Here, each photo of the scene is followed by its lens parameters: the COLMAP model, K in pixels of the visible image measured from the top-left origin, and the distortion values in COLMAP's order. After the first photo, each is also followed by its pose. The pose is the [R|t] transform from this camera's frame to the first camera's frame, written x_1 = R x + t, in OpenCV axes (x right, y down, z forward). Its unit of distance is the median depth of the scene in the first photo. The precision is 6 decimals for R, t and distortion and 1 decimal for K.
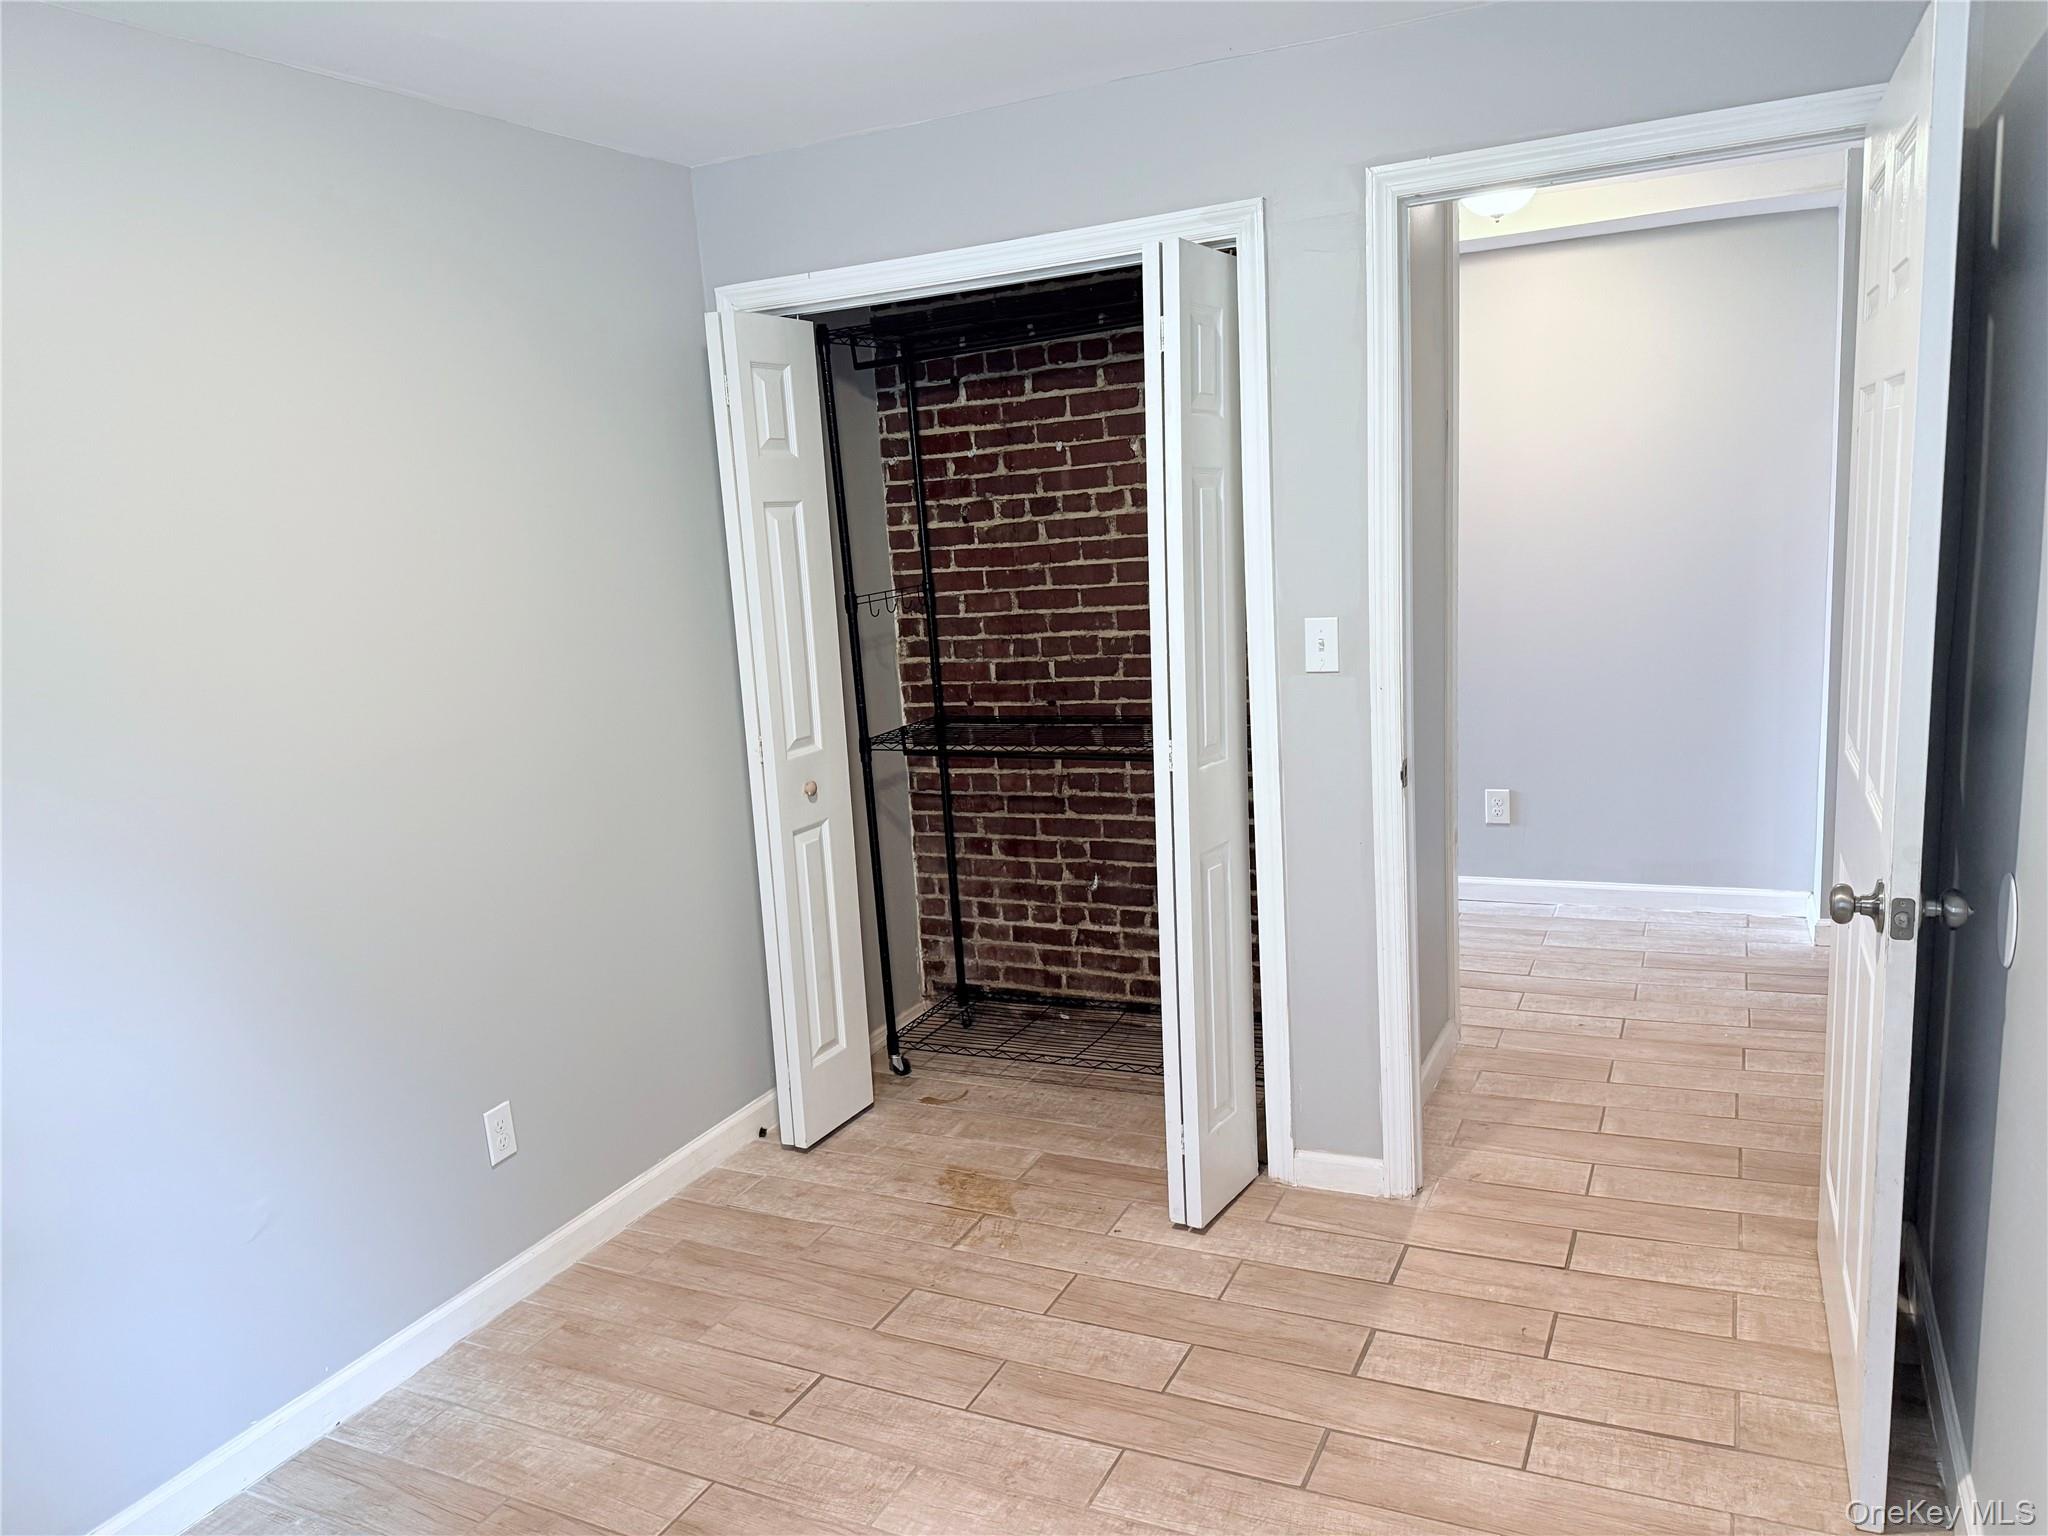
lens RADIAL K [[1451.2, 0, 1018.7], [0, 1451.2, 771.2], [0, 0, 1]] dist [-0.006123, -0.004344]
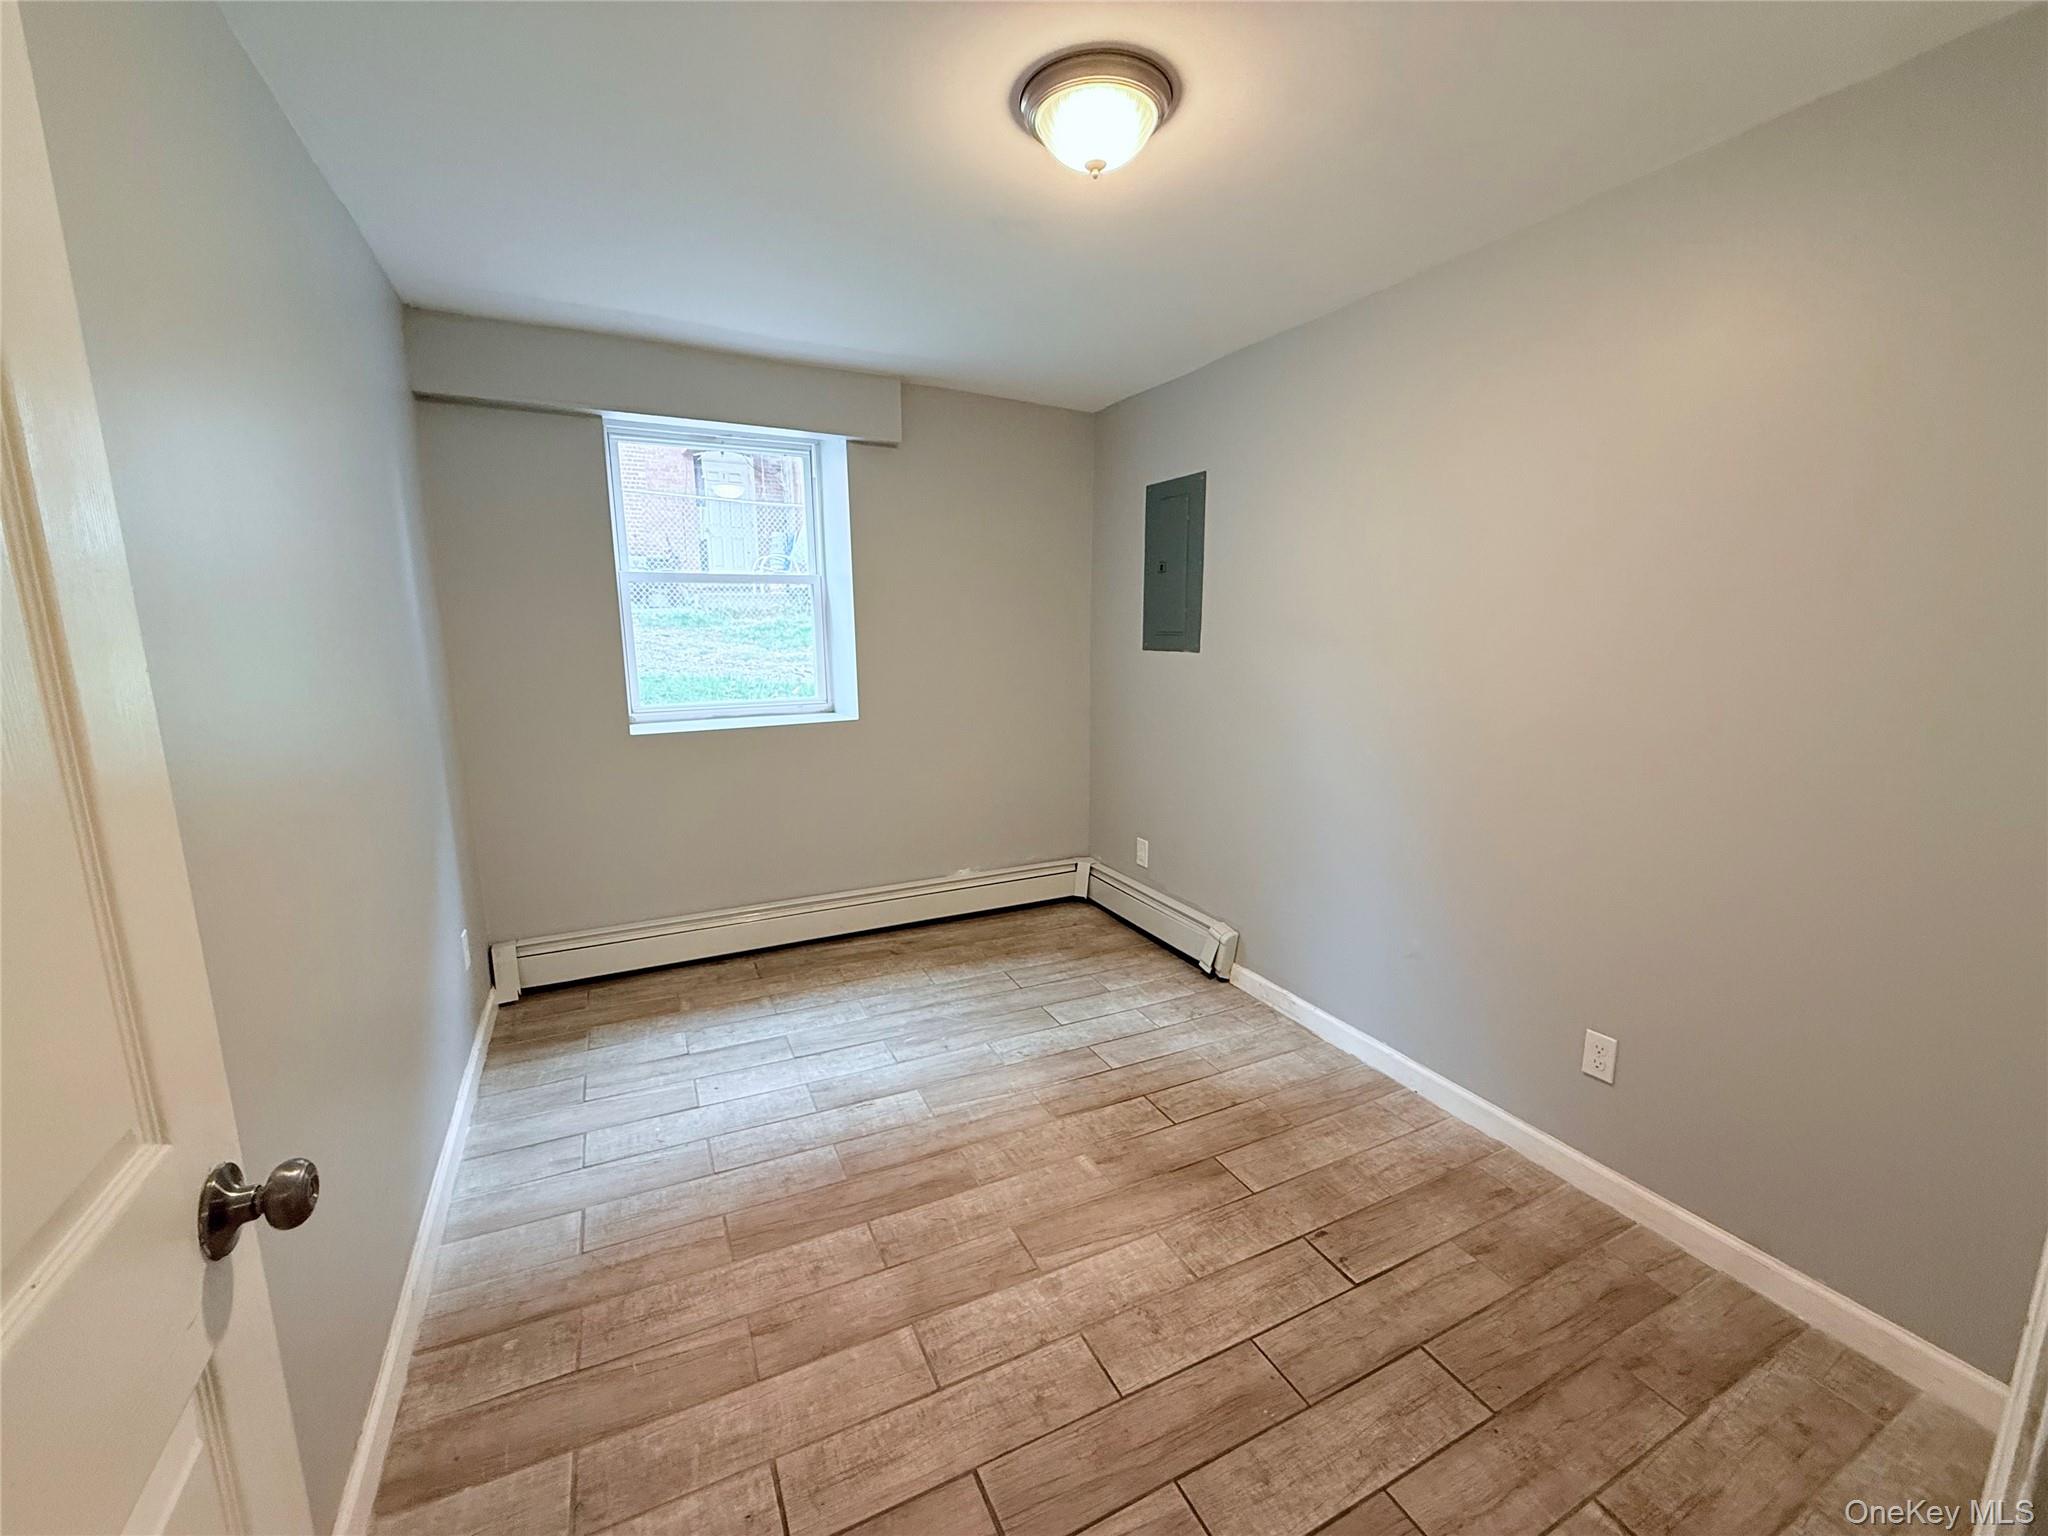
lens RADIAL K [[818.2, 0, 1009.2], [0, 818.2, 764.9], [0, 0, 1]] dist [0.001208, -0.000050]
pose [[-0.612571, 0.205632, -0.763199, 0.441538], [-0.103459, 0.936400, 0.335338, -0.164284], [0.783615, 0.284378, -0.552337, 0.995511]]
